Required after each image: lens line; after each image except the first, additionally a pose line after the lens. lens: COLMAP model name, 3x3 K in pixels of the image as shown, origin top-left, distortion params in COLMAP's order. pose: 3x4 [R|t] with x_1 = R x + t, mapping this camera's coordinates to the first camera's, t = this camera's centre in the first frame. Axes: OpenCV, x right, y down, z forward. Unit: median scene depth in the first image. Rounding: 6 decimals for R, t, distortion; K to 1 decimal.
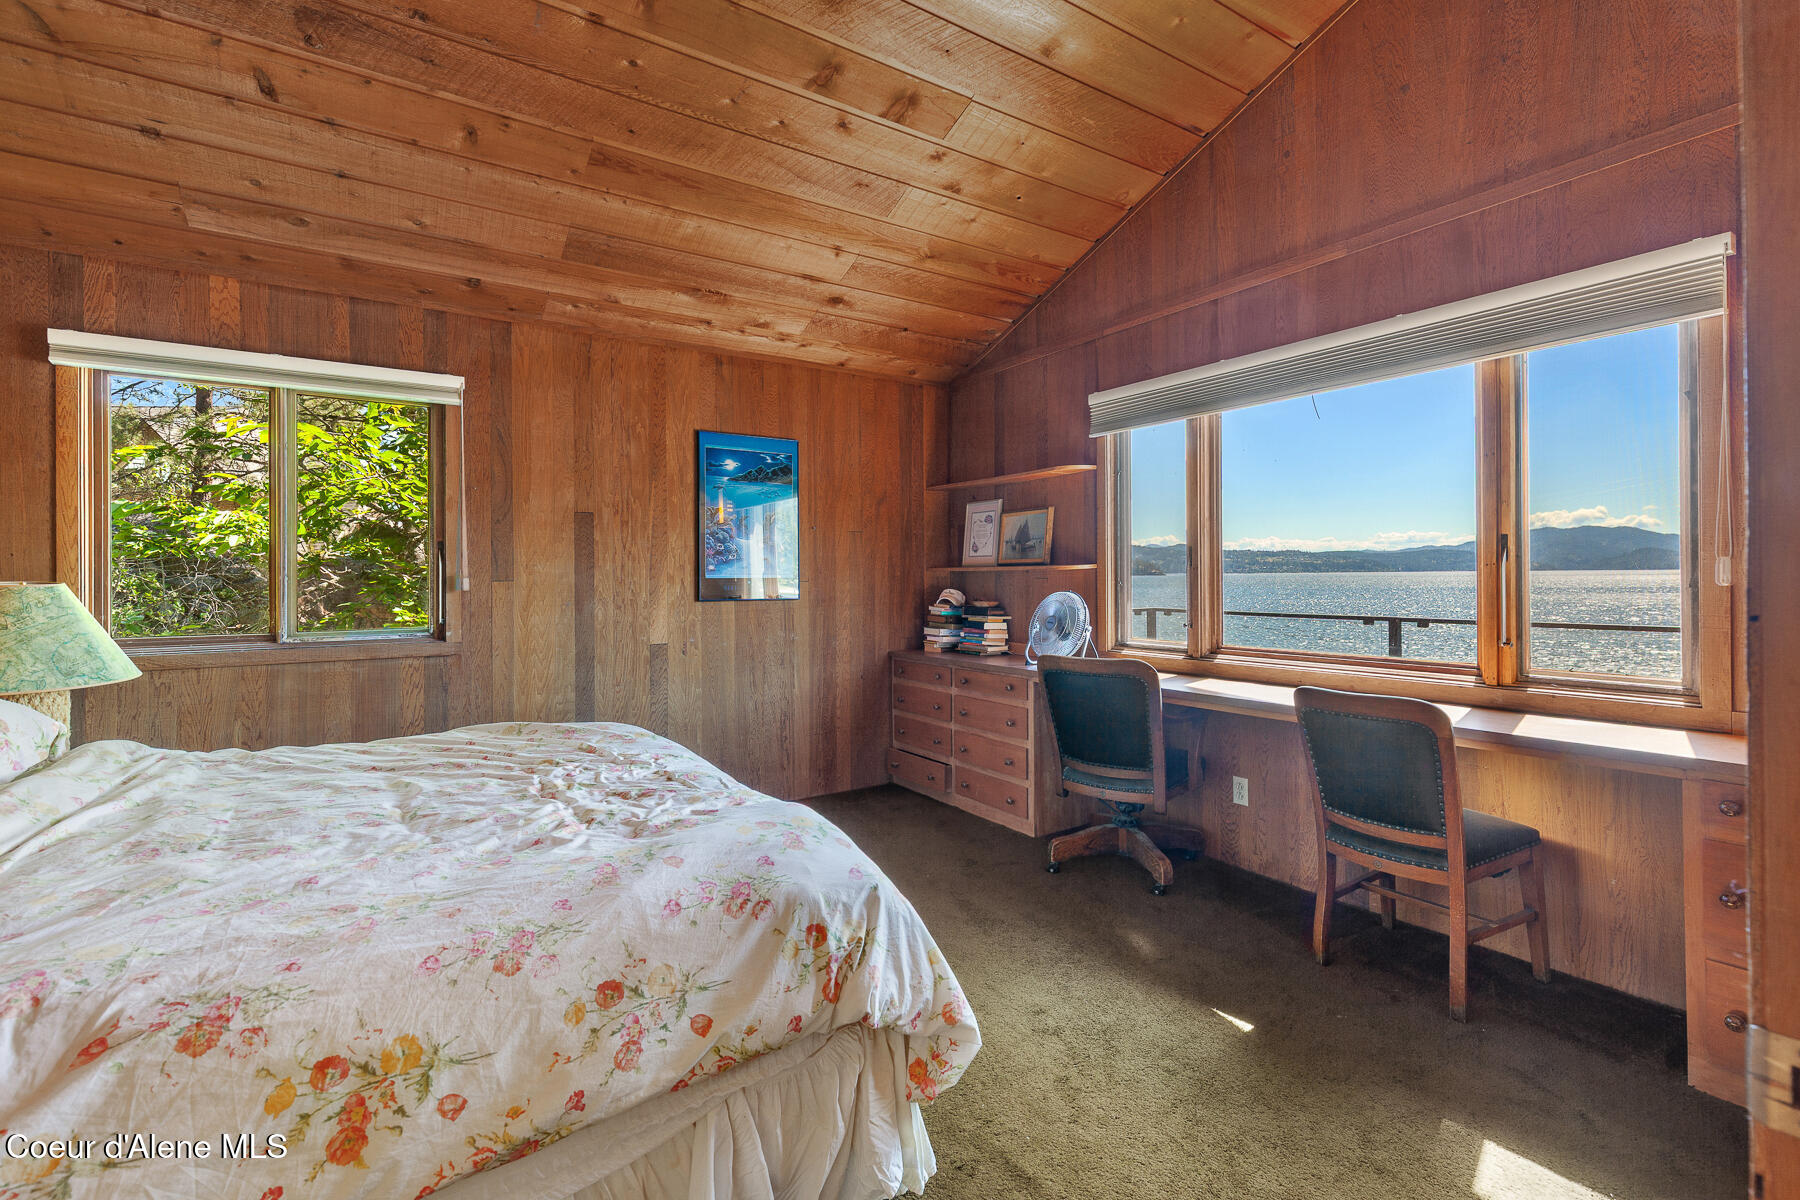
lens RADIAL K [[823.3, 0, 909.6], [0, 823.3, 571.8], [0, 0, 1]] dist [0.009870, -0.002800]
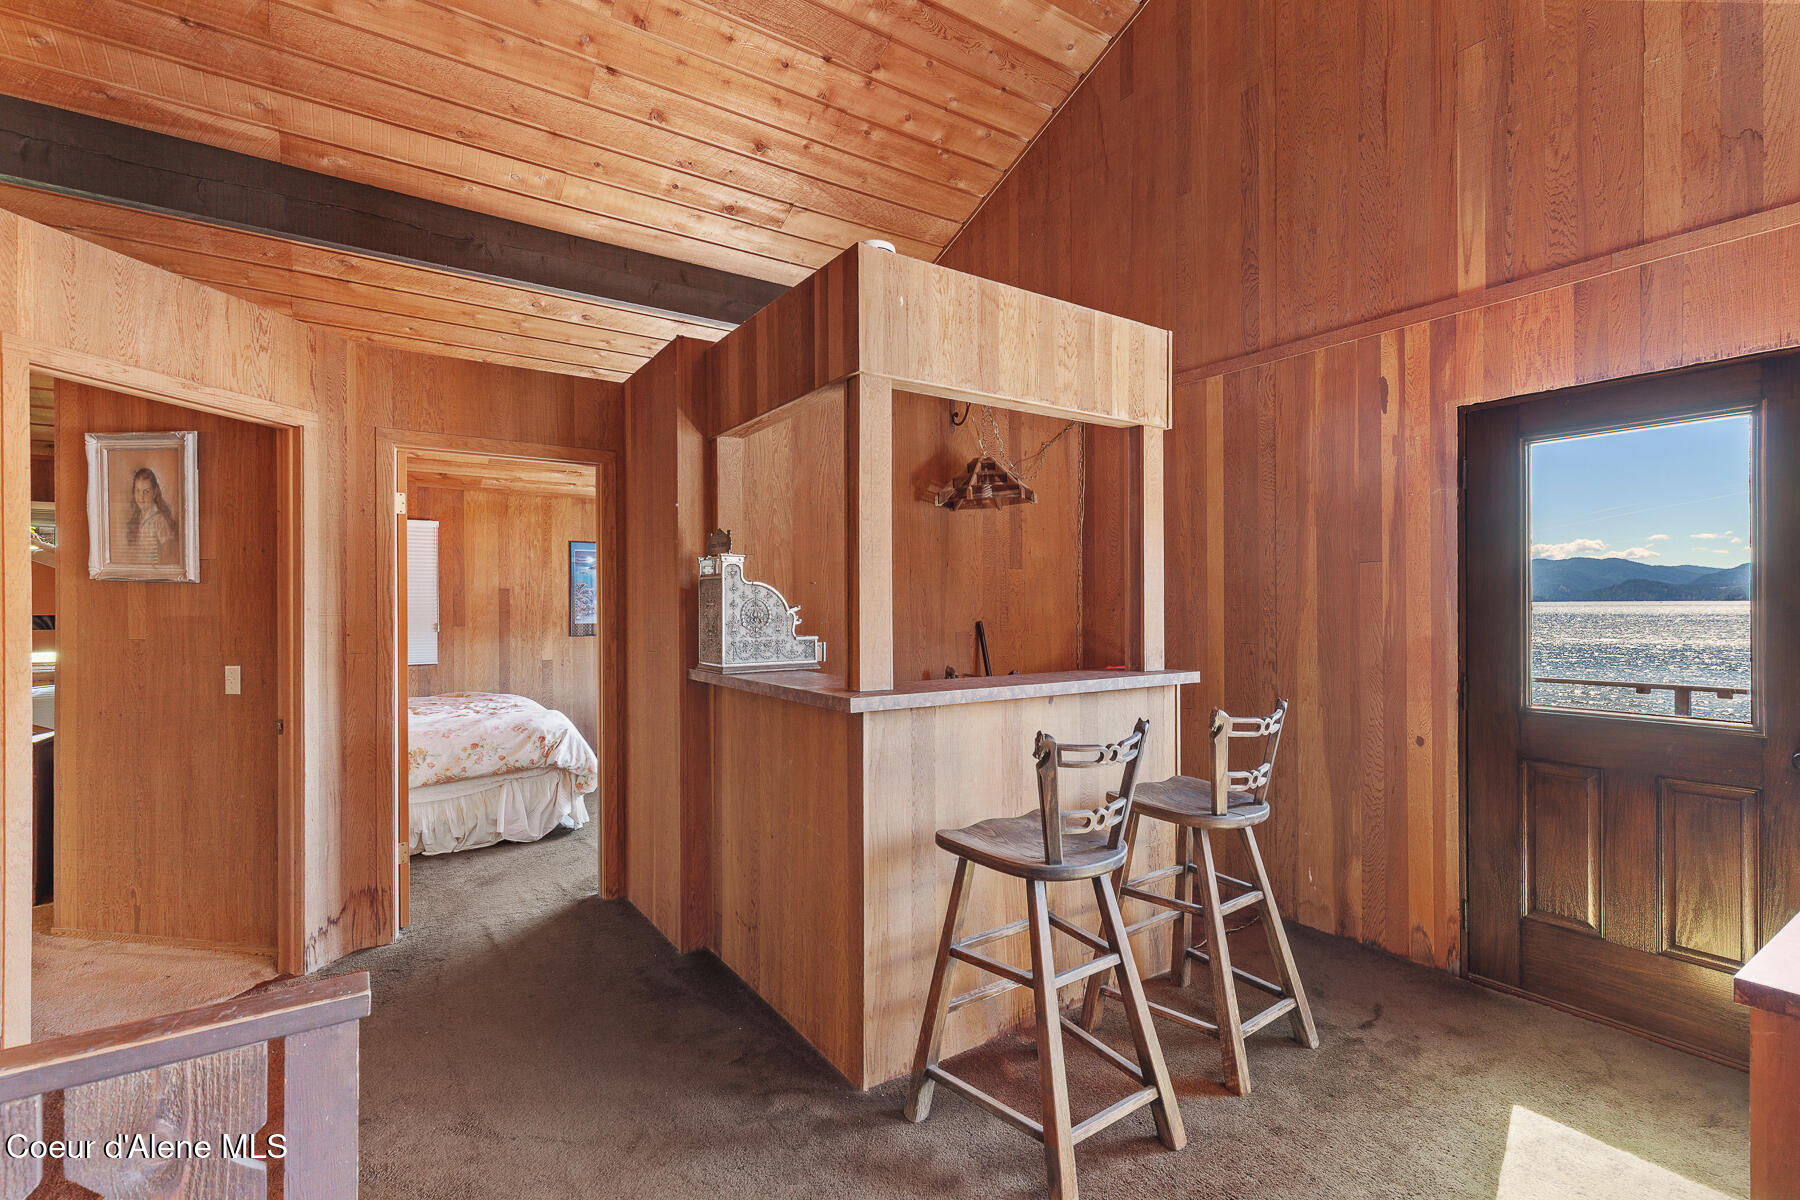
lens RADIAL K [[823.3, 0, 912.3], [0, 823.3, 606.5], [0, 0, 1]] dist [0.009870, -0.002800]
pose [[0.999822, 0.002984, 0.018649, 1.229073], [-0.003055, 0.999988, 0.003776, -0.104529], [-0.018638, -0.003833, 0.999819, -2.196206]]
